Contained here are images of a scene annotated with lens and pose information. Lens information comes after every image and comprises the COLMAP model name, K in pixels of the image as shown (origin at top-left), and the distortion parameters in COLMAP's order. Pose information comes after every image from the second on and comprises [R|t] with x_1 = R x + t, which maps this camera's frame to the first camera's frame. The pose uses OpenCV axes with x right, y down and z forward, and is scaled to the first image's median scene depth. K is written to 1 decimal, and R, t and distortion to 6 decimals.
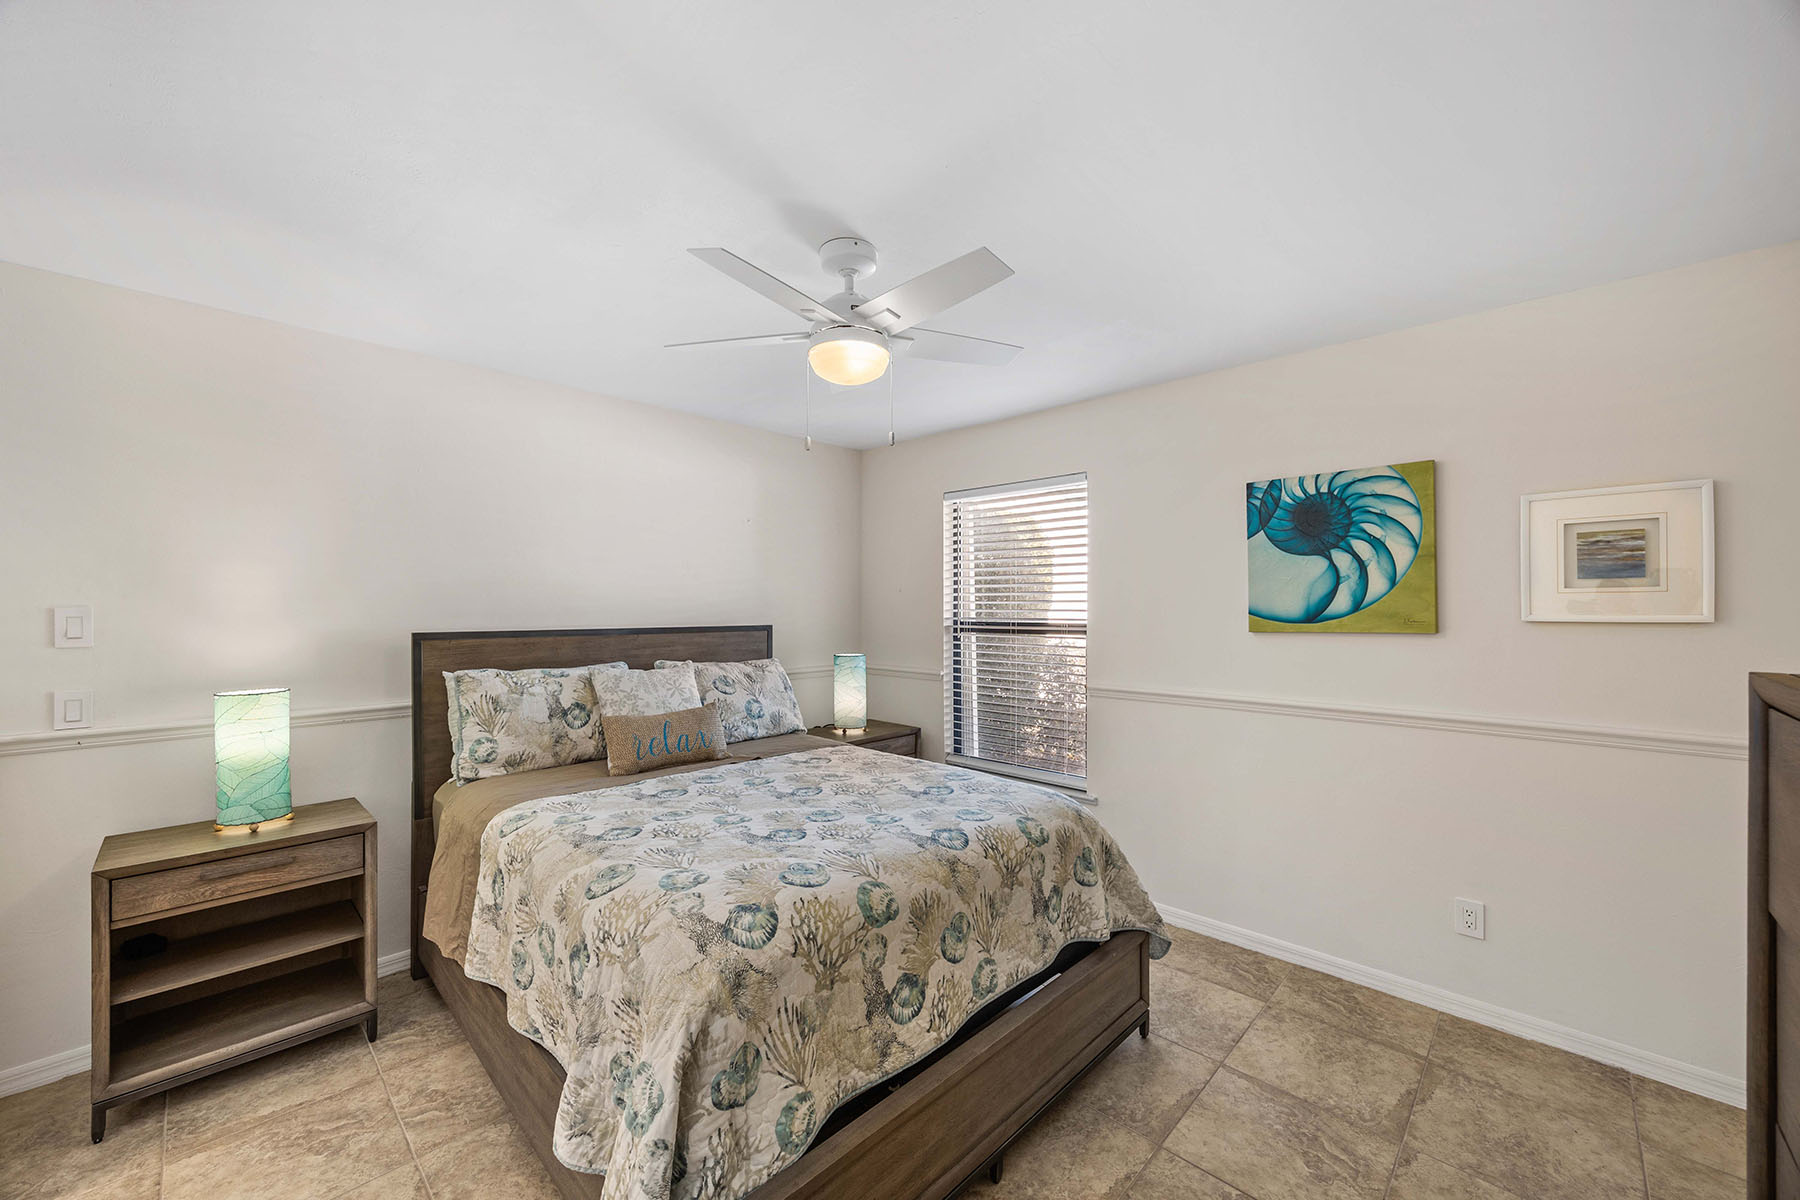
lens RADIAL K [[683.8, 0, 909.9], [0, 683.8, 604.1], [0, 0, 1]] dist [-0.003467, 0.000118]
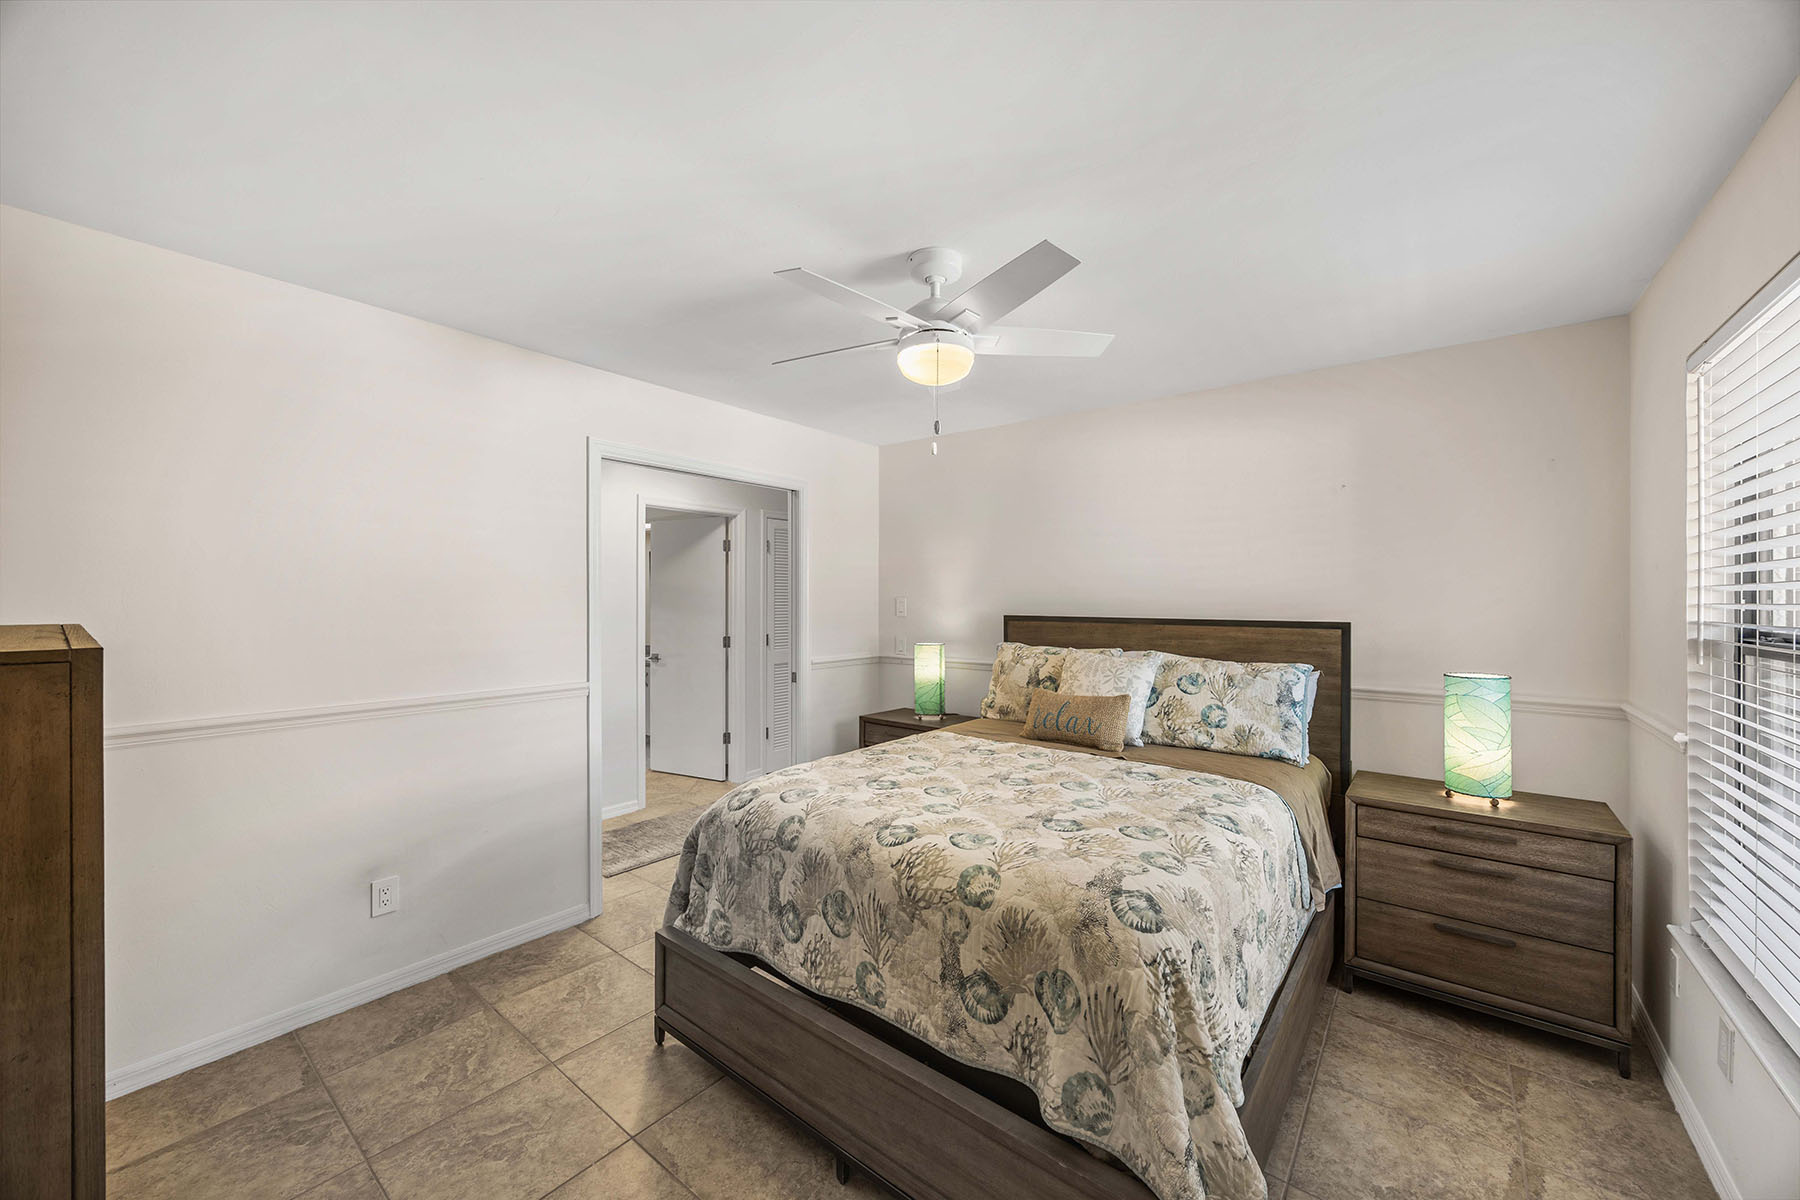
lens RADIAL K [[683.8, 0, 909.9], [0, 683.8, 599.9], [0, 0, 1]] dist [-0.003467, 0.000118]
pose [[0.094902, 0.001656, -0.995485, 0.908918], [0.001220, 0.999998, 0.001780, 0.007521], [0.995486, -0.001383, 0.094899, 0.822998]]
